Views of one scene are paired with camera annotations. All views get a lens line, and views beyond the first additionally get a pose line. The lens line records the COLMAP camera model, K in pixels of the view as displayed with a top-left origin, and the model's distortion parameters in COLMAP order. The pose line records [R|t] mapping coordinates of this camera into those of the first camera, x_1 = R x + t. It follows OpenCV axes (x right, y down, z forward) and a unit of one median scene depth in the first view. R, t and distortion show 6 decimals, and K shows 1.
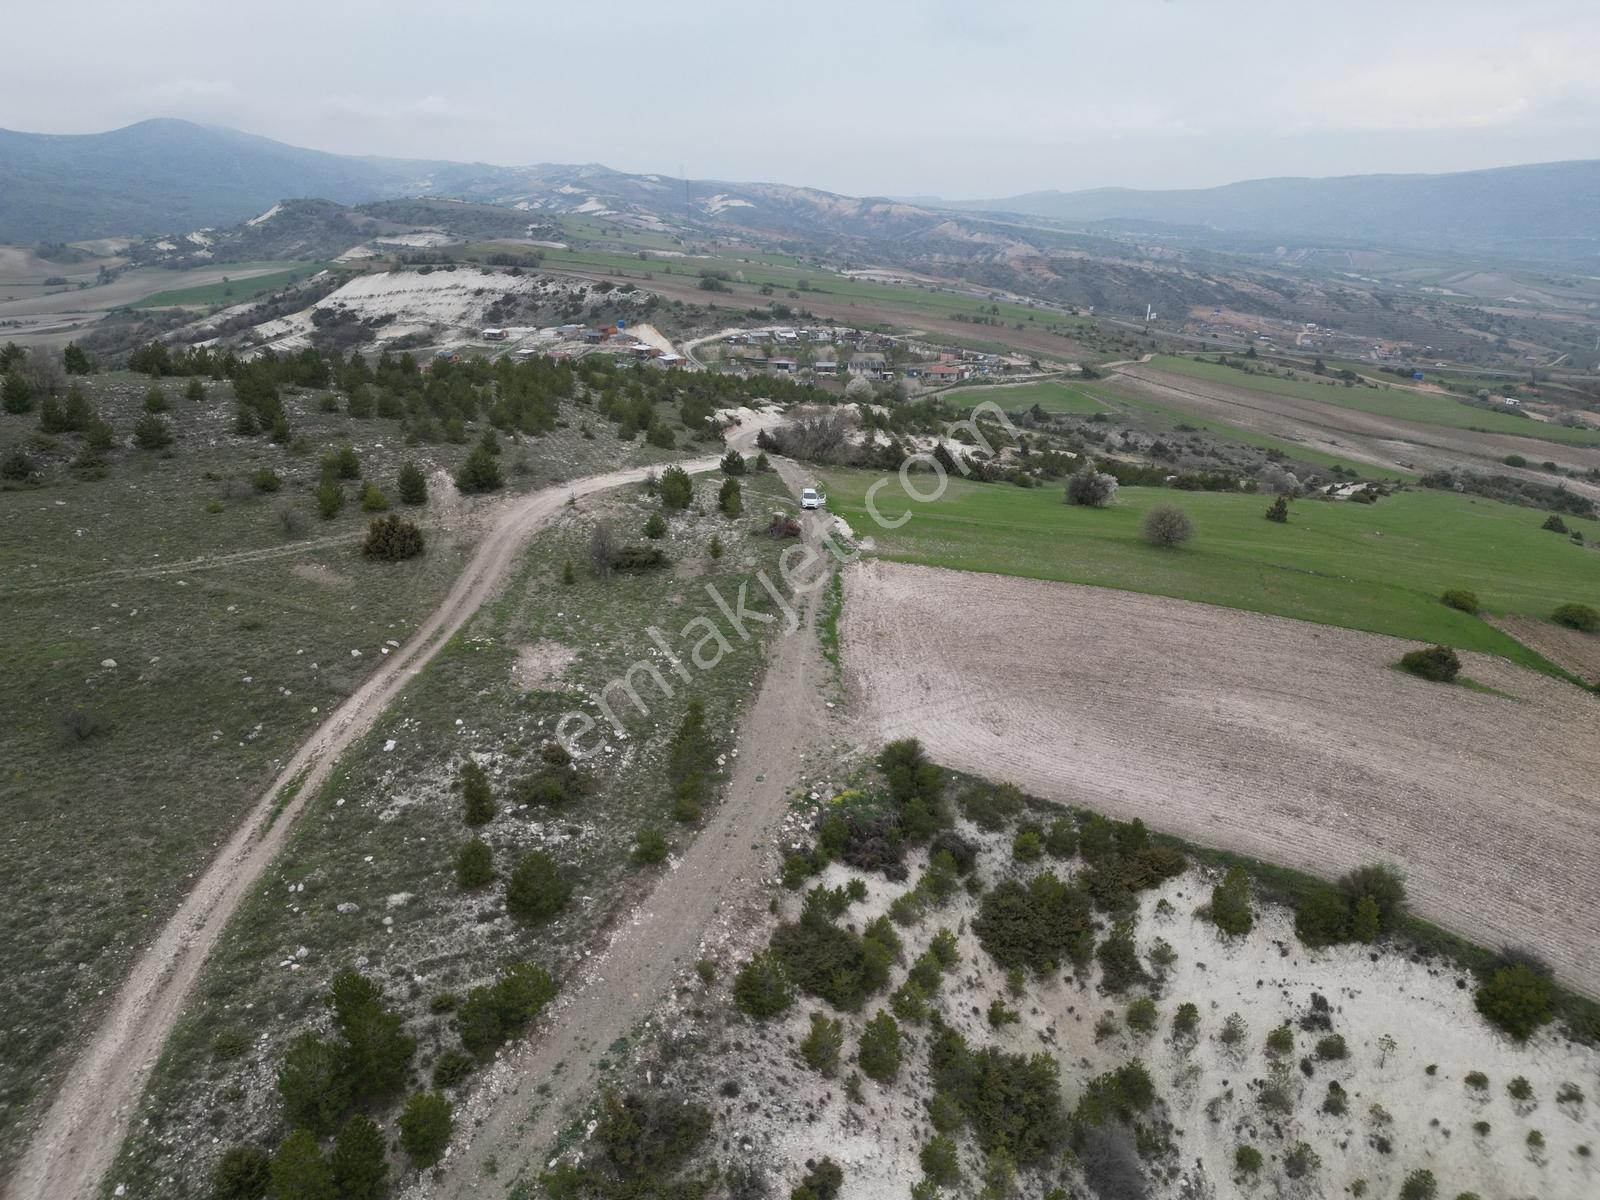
lens RADIAL K [[1118.7, 0, 798.3], [0, 1118.7, 600.0], [0, 0, 1]] dist [0.065499, -0.061119]
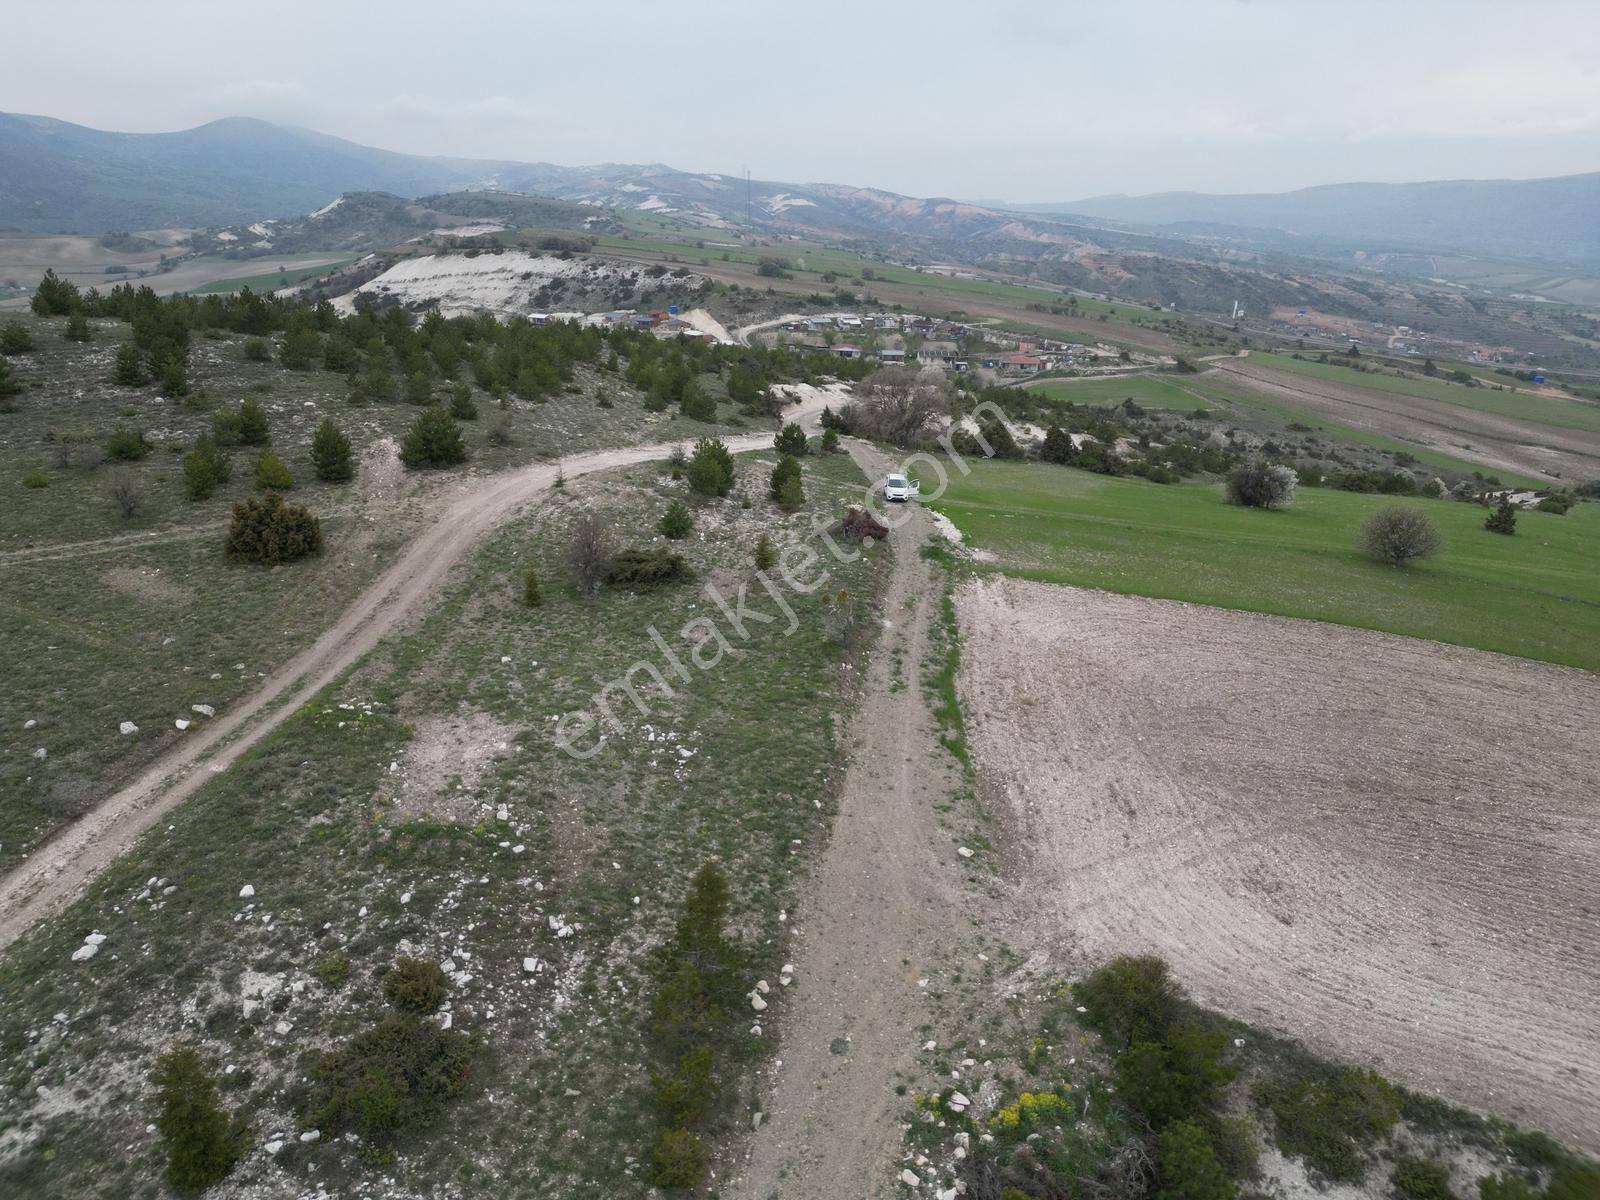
lens RADIAL K [[1118.7, 0, 797.8], [0, 1118.7, 601.3], [0, 0, 1]] dist [0.065499, -0.061119]
pose [[0.998626, 0.023192, -0.047000, -0.004701], [-0.023285, 0.999728, -0.001441, -0.003911], [0.046954, 0.002534, 0.998894, 0.072406]]
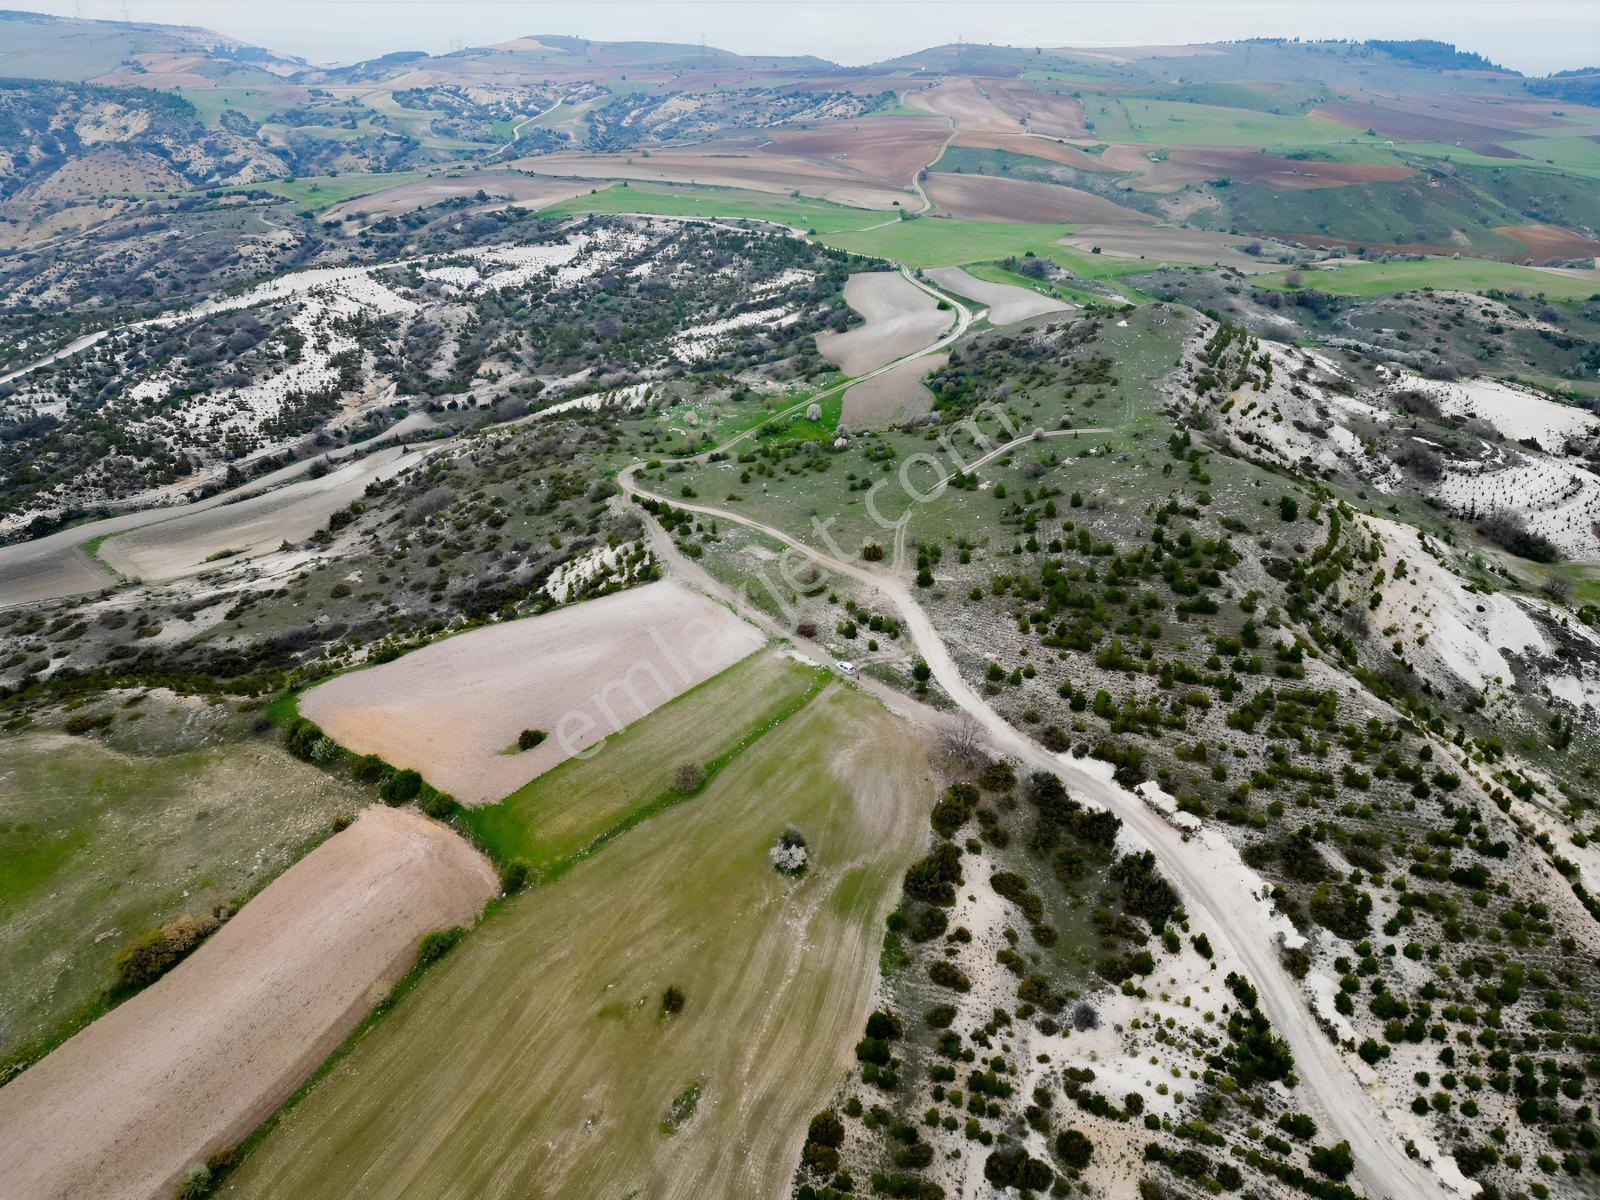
lens RADIAL K [[1118.7, 0, 799.8], [0, 1118.7, 601.8], [0, 0, 1]] dist [0.065499, -0.061119]
pose [[-0.757708, 0.302694, -0.578148, 0.279045], [-0.228791, 0.706480, 0.669732, -0.351897], [0.611173, 0.639736, -0.466052, 0.450817]]
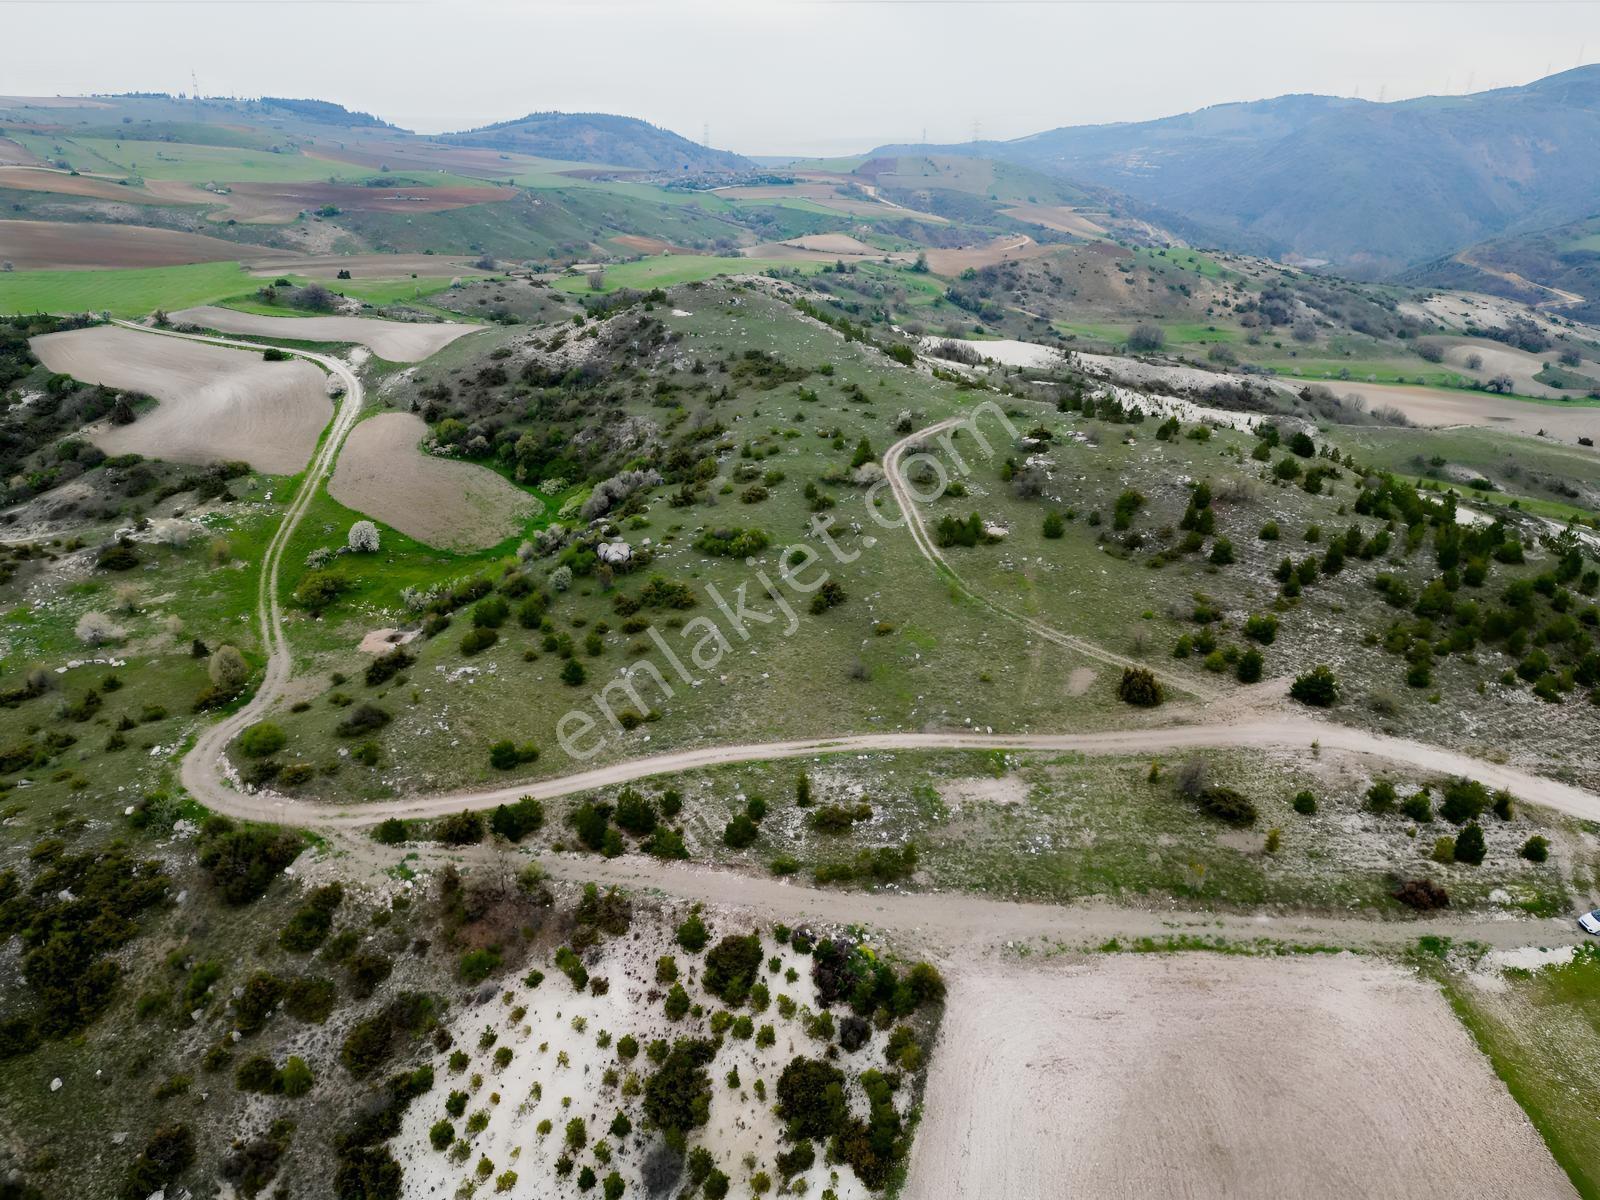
lens RADIAL K [[1118.7, 0, 797.9], [0, 1118.7, 601.6], [0, 0, 1]] dist [0.065499, -0.061119]
pose [[0.053665, 0.396844, -0.916316, 0.160080], [-0.364182, 0.862212, 0.352083, -0.092782], [0.929780, 0.314811, 0.190794, 0.068811]]
